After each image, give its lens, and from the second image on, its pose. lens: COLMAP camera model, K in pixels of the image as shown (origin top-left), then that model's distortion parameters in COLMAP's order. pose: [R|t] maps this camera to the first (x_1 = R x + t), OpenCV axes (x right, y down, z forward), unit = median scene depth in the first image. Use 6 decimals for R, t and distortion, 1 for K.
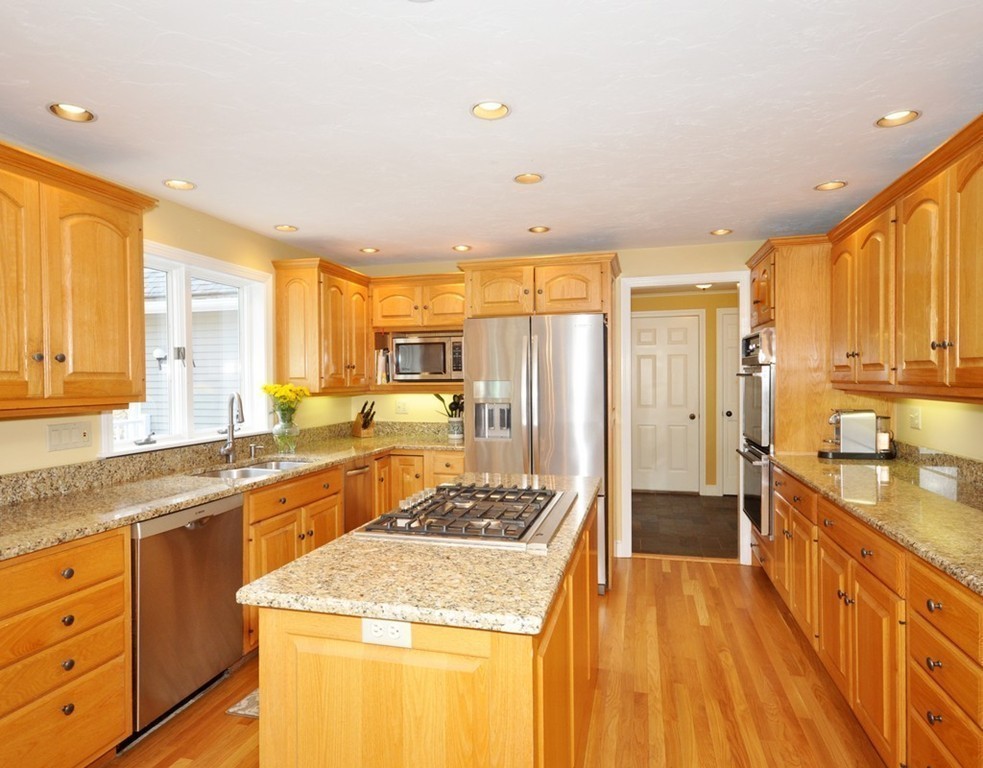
lens RADIAL K [[591.0, 0, 489.0], [0, 591.0, 385.6], [0, 0, 1]] dist [-0.005016, -0.001190]
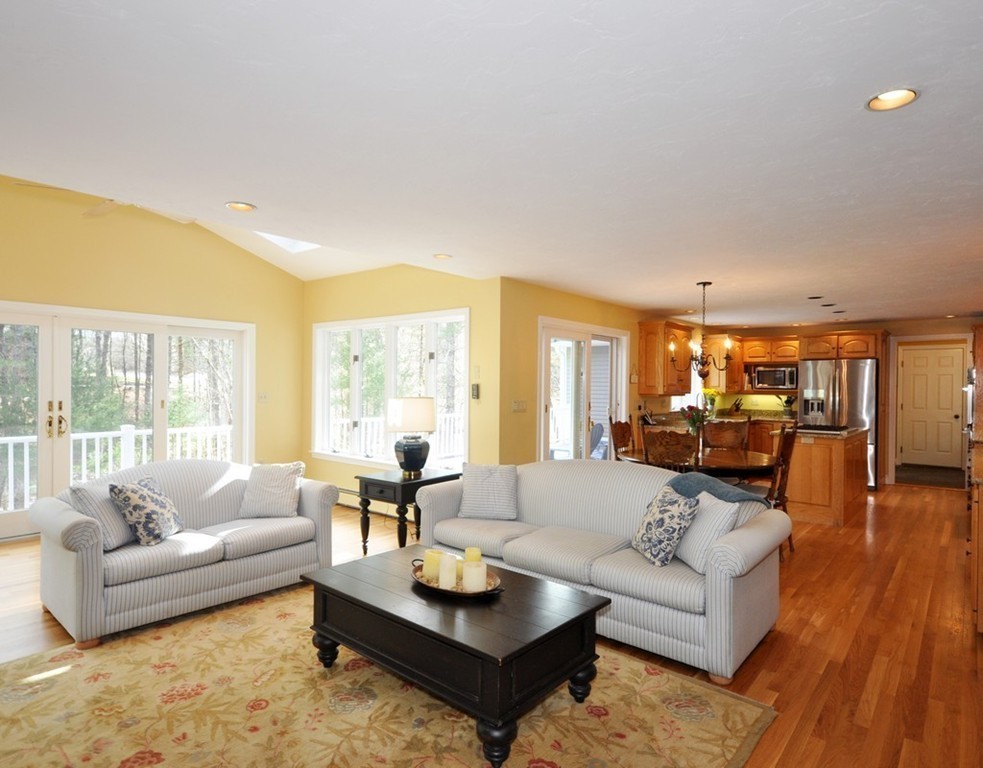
lens RADIAL K [[562.5, 0, 492.4], [0, 562.5, 393.1], [0, 0, 1]] dist [0.005142, 0.000509]
pose [[0.900972, 0.021971, -0.433320, -0.158080], [-0.021989, 0.999746, 0.004969, 0.020828], [0.433320, 0.005051, 0.901226, -1.345314]]
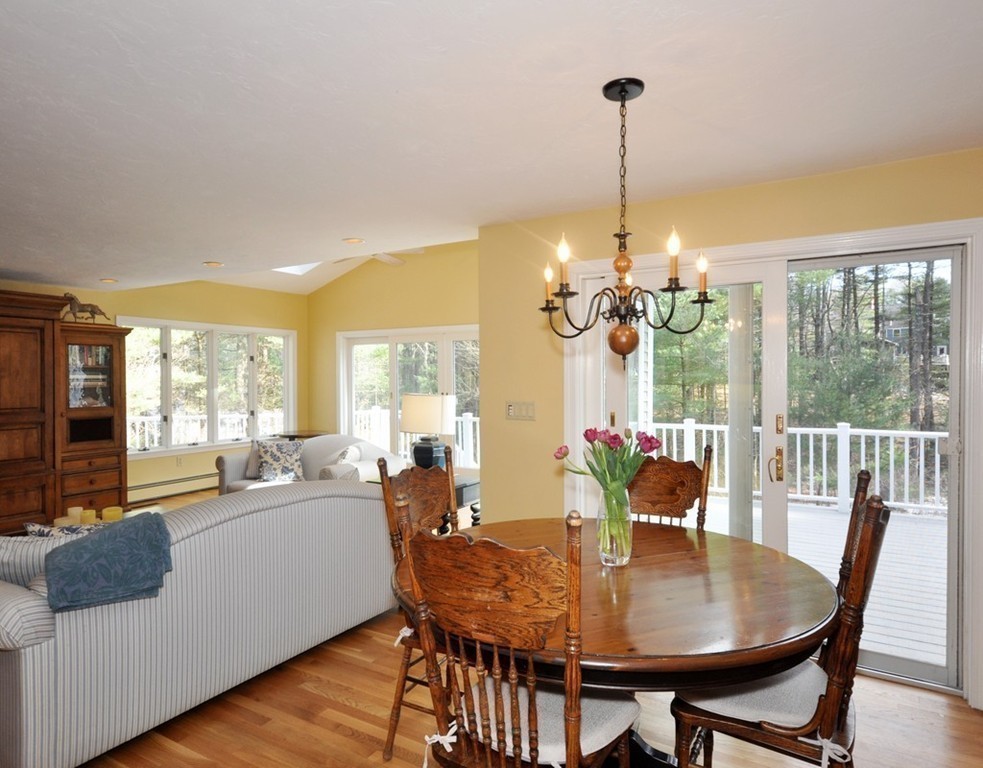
lens RADIAL K [[591.0, 0, 494.2], [0, 591.0, 382.8], [0, 0, 1]] dist [-0.005016, -0.001190]
pose [[-0.272950, 0.016600, -0.961885, 0.205524], [-0.007825, 0.999780, 0.019475, -0.004081], [0.961996, 0.012842, -0.272760, 0.046195]]
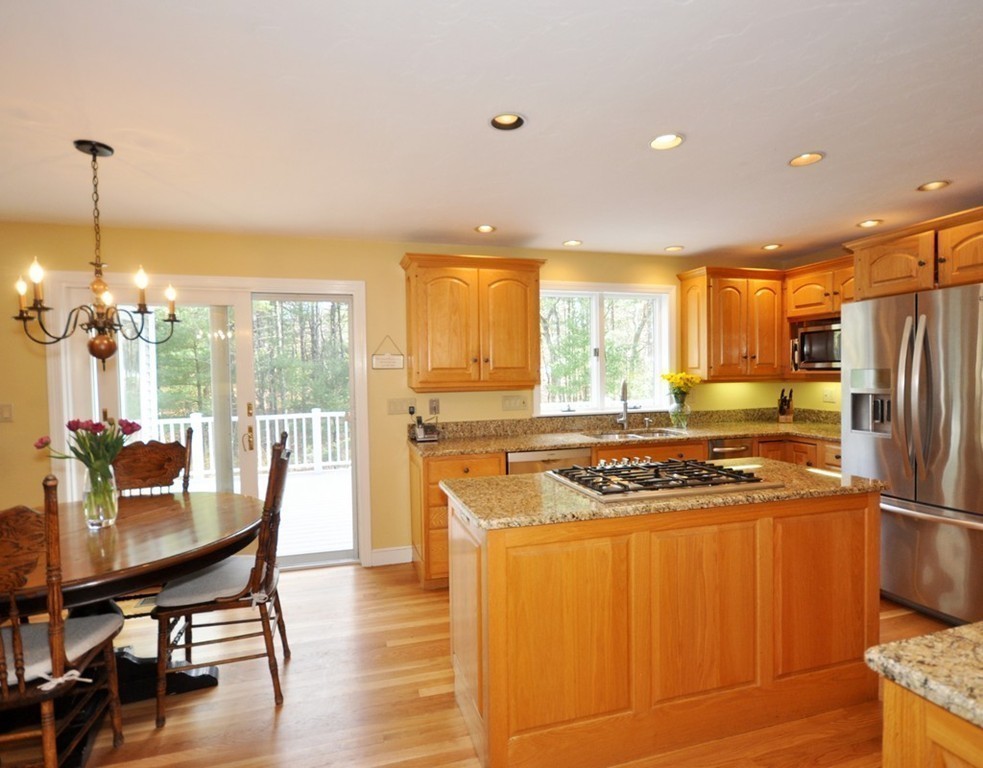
lens RADIAL K [[502.6, 0, 473.3], [0, 502.6, 389.0], [0, 0, 1]] dist [0.004870, -0.006366]
pose [[0.507243, 0.026539, -0.861394, 0.349323], [0.001797, 0.999491, 0.031852, -0.003273], [0.861801, -0.017705, 0.506937, 0.080518]]
